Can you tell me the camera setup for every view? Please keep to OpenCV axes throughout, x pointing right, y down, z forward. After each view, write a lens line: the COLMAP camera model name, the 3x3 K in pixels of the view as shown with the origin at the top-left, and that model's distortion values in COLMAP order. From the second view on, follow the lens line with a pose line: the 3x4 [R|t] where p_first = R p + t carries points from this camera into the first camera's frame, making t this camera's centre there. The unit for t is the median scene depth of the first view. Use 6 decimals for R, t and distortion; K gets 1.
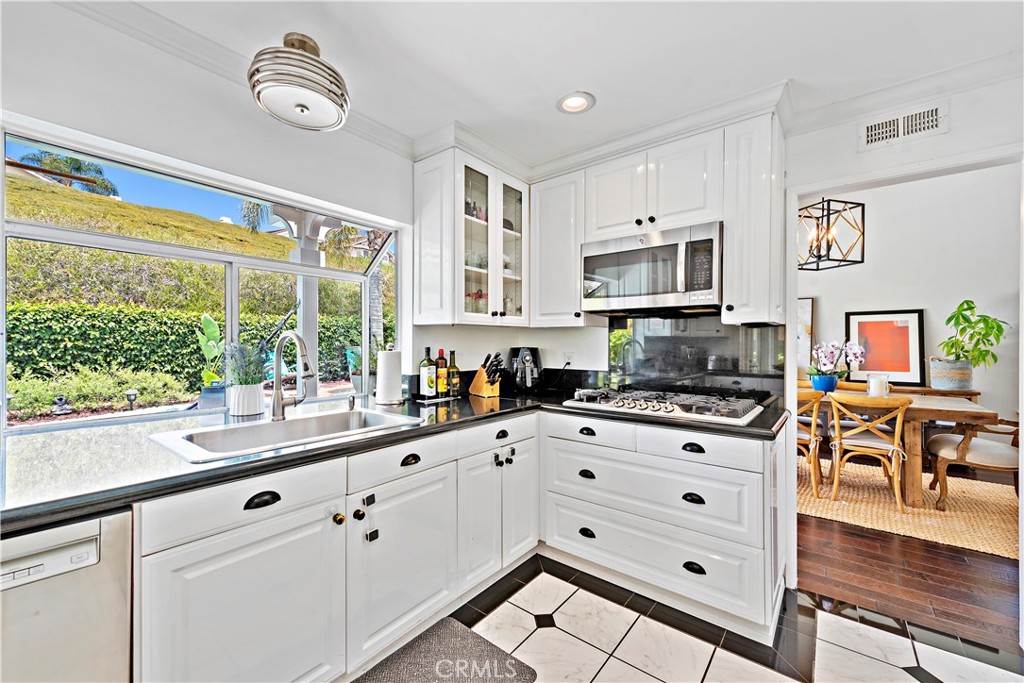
lens RADIAL K [[407.7, 0, 514.1], [0, 407.7, 342.9], [0, 0, 1]] dist [0.001728, 0.000158]
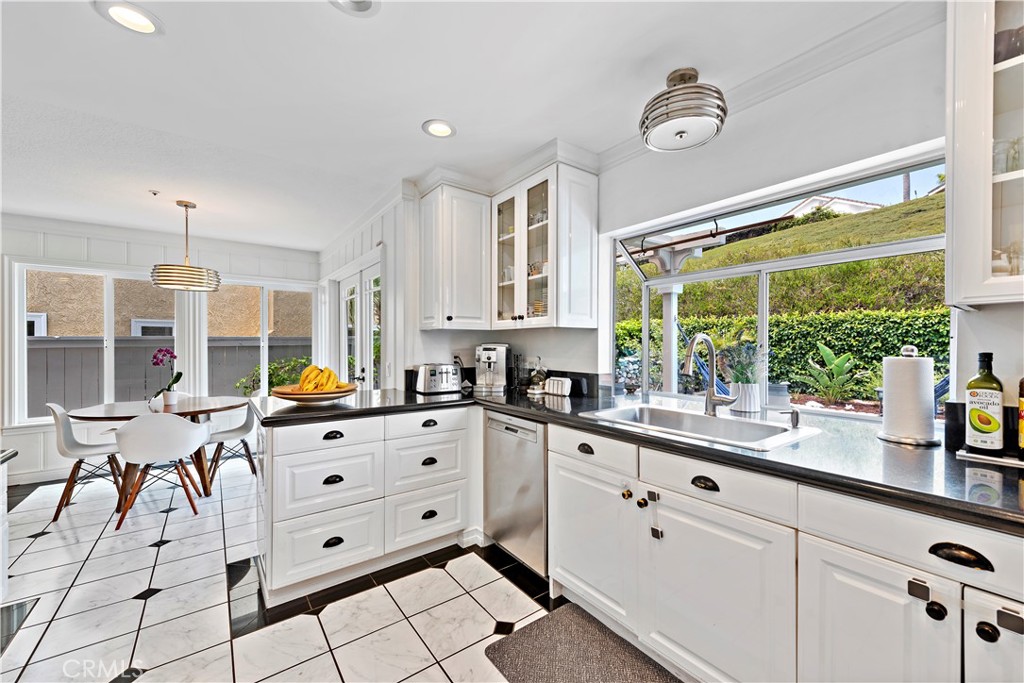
lens RADIAL K [[407.7, 0, 512.4], [0, 407.7, 346.3], [0, 0, 1]] dist [0.001728, 0.000158]
pose [[-0.265238, 0.003798, -0.964176, 0.448523], [-0.002753, 0.999985, 0.004696, 0.000209], [0.964179, 0.003900, -0.265223, 0.564987]]
